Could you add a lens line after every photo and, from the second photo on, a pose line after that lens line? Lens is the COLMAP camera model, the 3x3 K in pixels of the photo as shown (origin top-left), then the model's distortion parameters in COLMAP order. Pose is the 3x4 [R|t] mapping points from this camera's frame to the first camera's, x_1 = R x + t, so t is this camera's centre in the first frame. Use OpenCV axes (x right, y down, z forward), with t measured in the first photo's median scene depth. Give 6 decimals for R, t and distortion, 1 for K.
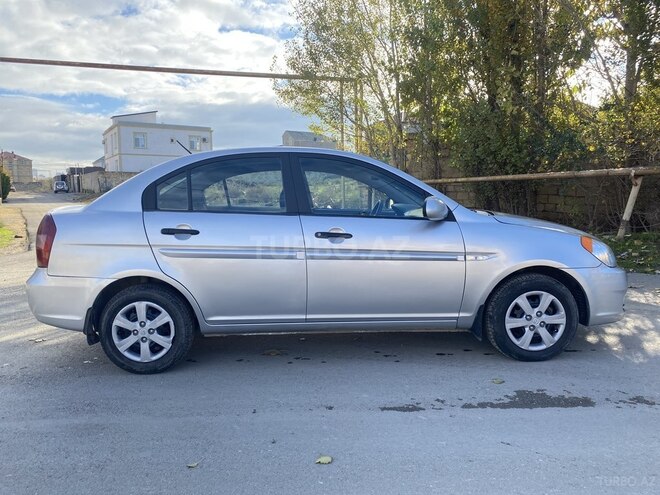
lens RADIAL K [[499.5, 0, 324.0], [0, 499.5, 249.0], [0, 0, 1]] dist [-0.011753, 0.005734]
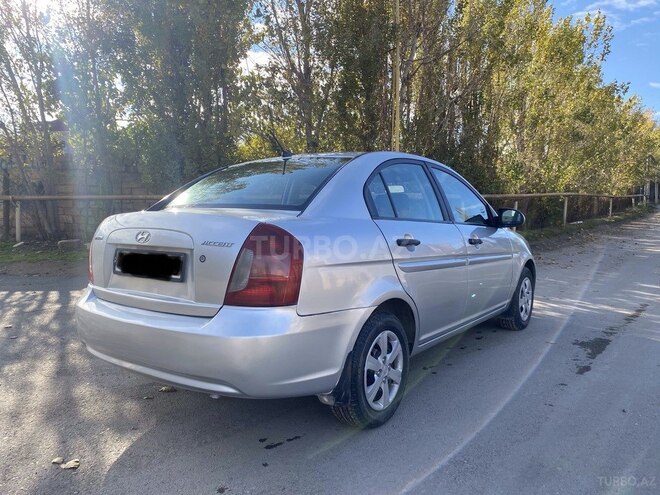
lens RADIAL K [[499.5, 0, 324.0], [0, 499.5, 249.0], [0, 0, 1]] dist [-0.011753, 0.005734]
pose [[0.613718, -0.040614, 0.788480, -1.042641], [0.074970, 0.997161, -0.006990, -0.027754], [-0.785958, 0.063402, 0.615020, 0.570901]]
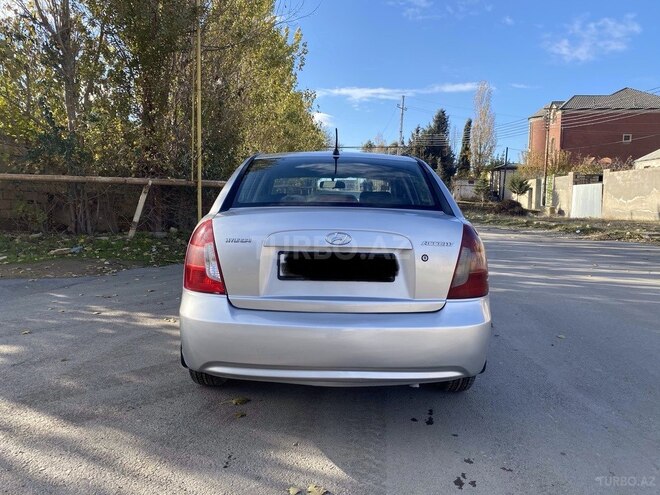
lens RADIAL K [[499.5, 0, 324.0], [0, 499.5, 249.0], [0, 0, 1]] dist [-0.011753, 0.005734]
pose [[0.026004, -0.075941, 0.996773, -1.328324], [0.078838, 0.994160, 0.073685, -0.107835], [-0.996548, 0.076668, 0.031840, 1.230645]]
